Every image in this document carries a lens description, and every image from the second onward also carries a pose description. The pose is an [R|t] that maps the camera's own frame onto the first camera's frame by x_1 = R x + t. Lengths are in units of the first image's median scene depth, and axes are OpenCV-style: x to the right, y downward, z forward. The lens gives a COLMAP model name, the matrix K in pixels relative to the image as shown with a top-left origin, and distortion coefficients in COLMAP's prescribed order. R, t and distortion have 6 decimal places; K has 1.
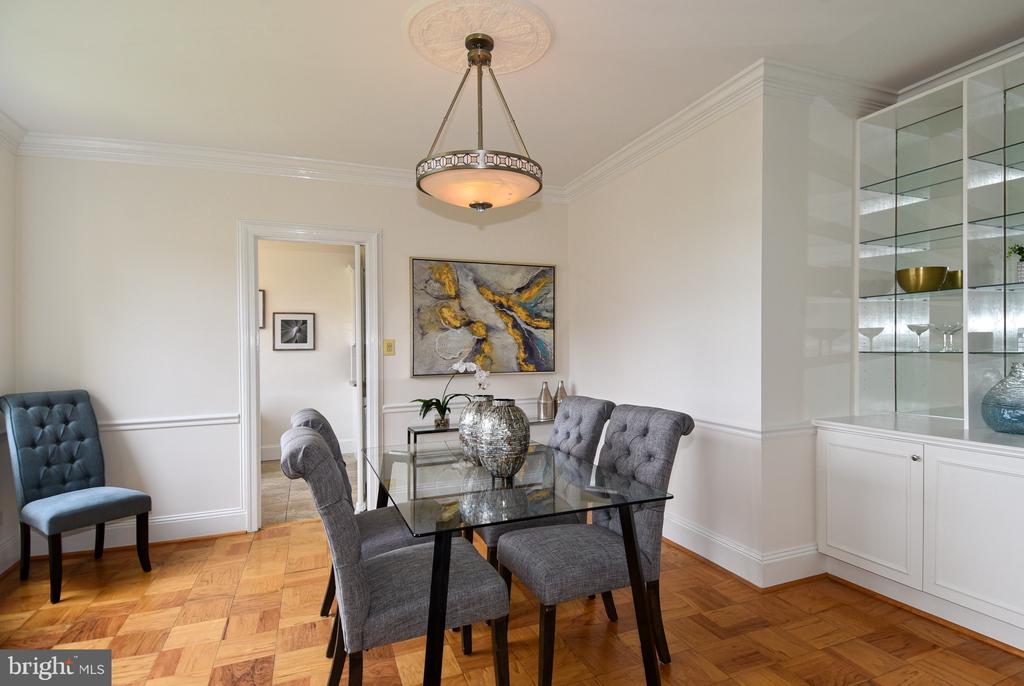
lens RADIAL K [[497.4, 0, 493.8], [0, 497.4, 343.2], [0, 0, 1]] dist [0.001578, -0.016426]
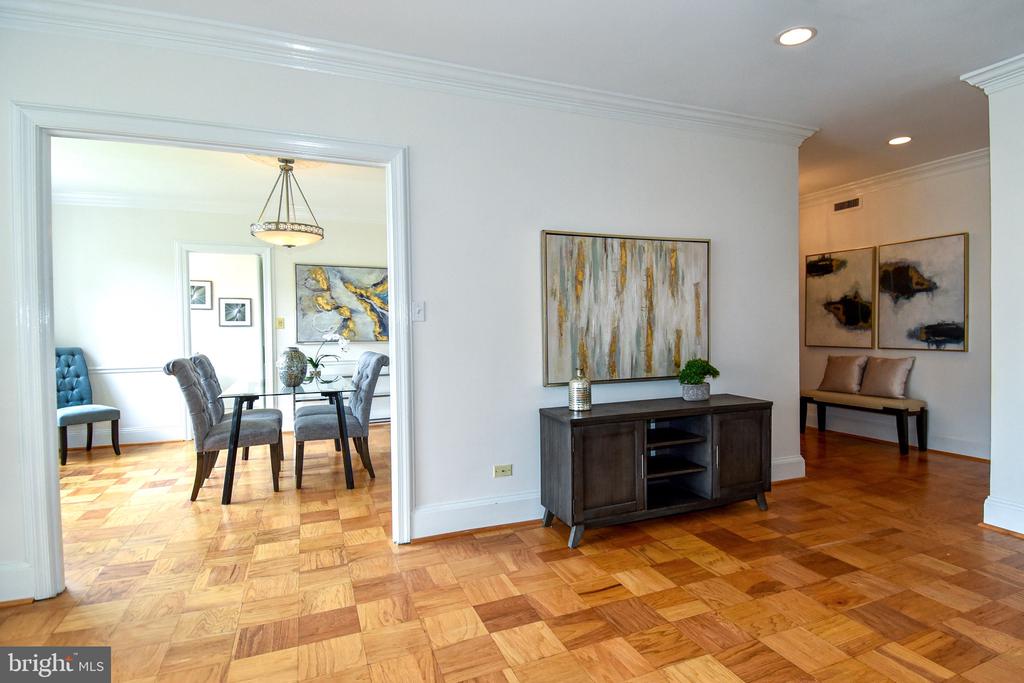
lens RADIAL K [[528.5, 0, 509.2], [0, 528.5, 340.0], [0, 0, 1]] dist [-0.004519, -0.000772]
pose [[0.999978, 0.005763, -0.003433, 0.473274], [-0.005658, 0.999538, 0.029851, 0.006411], [0.003604, -0.029831, 0.999548, -0.581262]]
